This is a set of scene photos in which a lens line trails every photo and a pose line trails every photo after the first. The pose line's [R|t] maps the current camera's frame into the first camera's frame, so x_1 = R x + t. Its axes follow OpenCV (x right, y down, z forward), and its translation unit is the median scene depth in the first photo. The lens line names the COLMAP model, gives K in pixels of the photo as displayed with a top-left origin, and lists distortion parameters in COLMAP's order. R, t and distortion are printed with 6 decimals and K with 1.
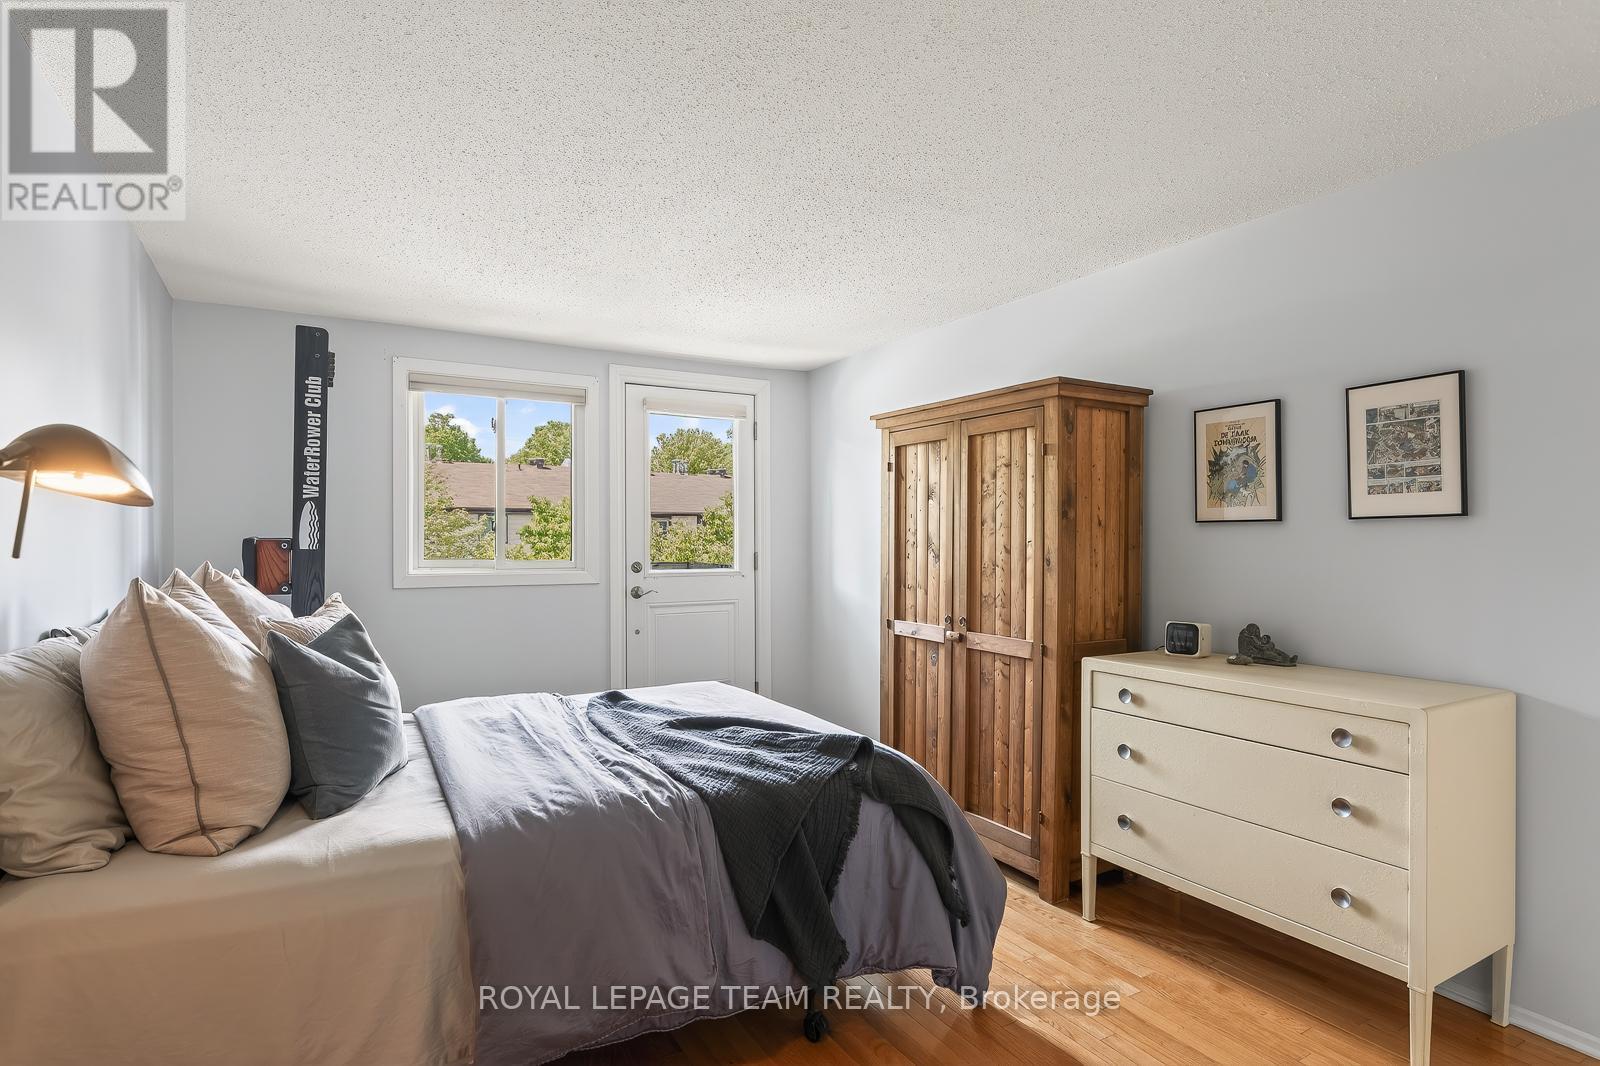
lens RADIAL K [[820.3, 0, 782.2], [0, 820.3, 538.3], [0, 0, 1]] dist [-0.014054, 0.000174]
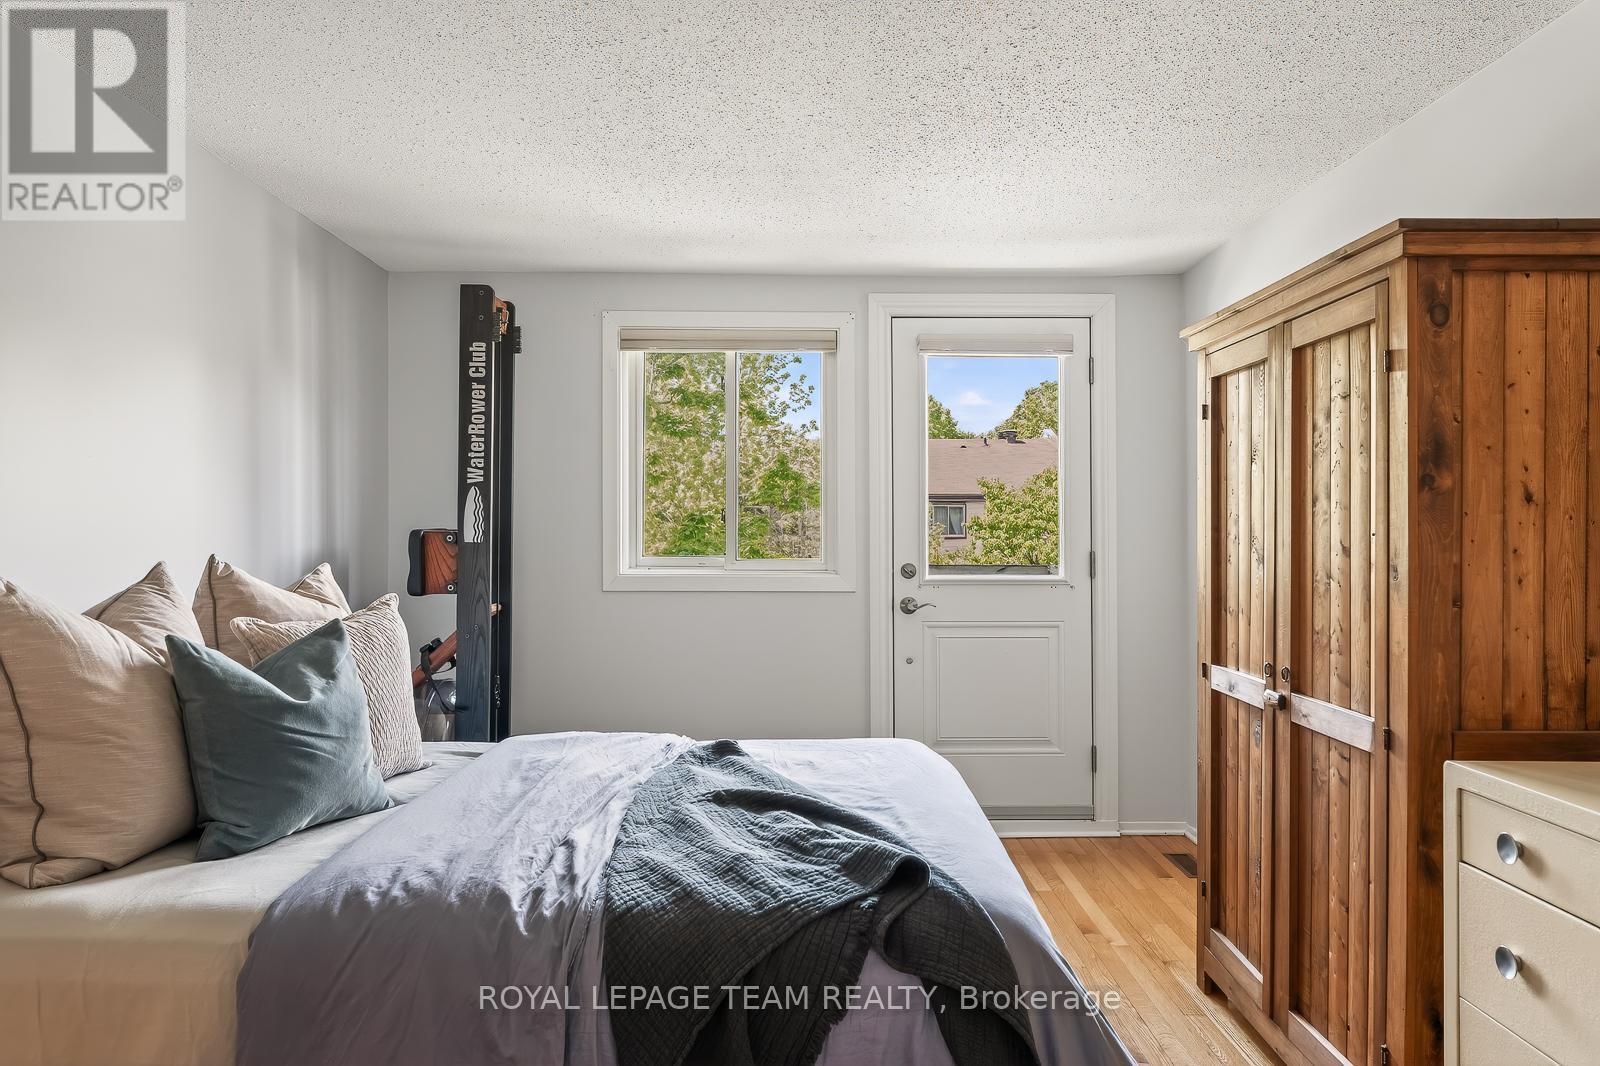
lens RADIAL K [[1073.4, 0, 802.3], [0, 1073.4, 522.8], [0, 0, 1]] dist [0.002344, 0.002448]
pose [[0.877214, -0.003983, -0.480083, 0.288772], [-0.000561, 0.999956, -0.009320, 0.003131], [0.480100, 0.008445, 0.877173, 0.185456]]
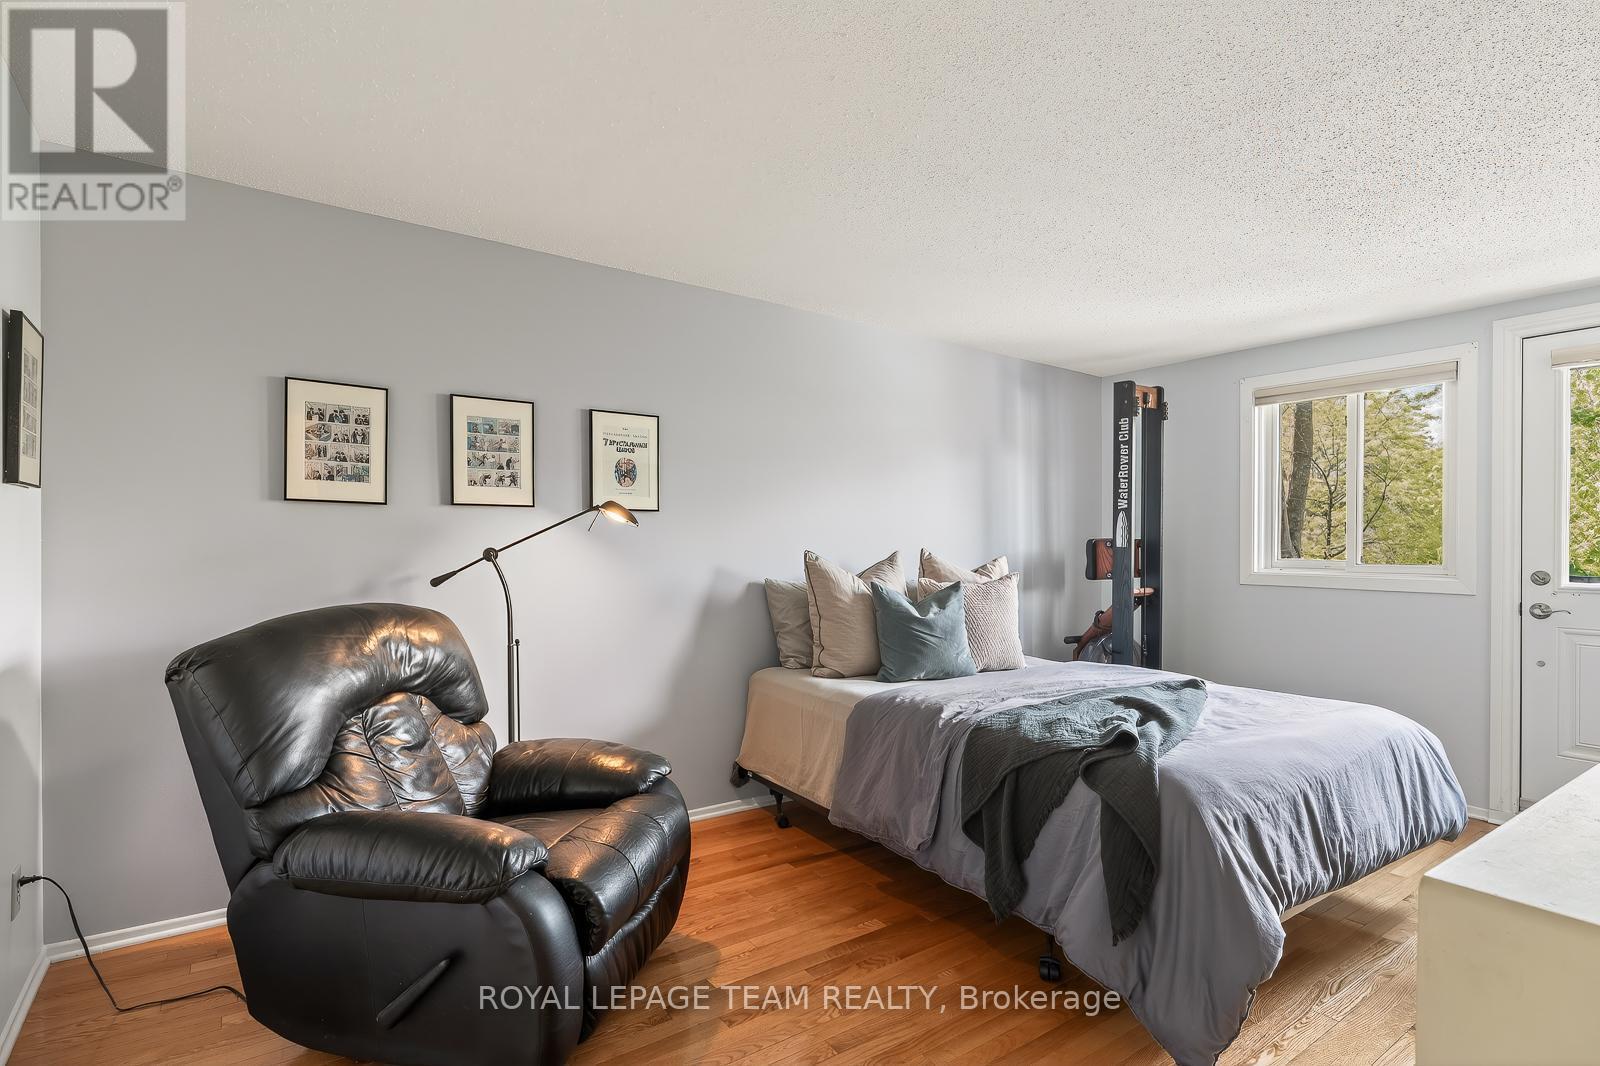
lens RADIAL K [[787.1, 0, 801.9], [0, 787.1, 540.2], [0, 0, 1]] dist [0.004141, 0.000516]
pose [[0.114558, -0.005846, -0.993399, 0.697214], [-0.008645, 0.999939, -0.006881, 0.017072], [0.993379, 0.009377, 0.114501, 0.352947]]
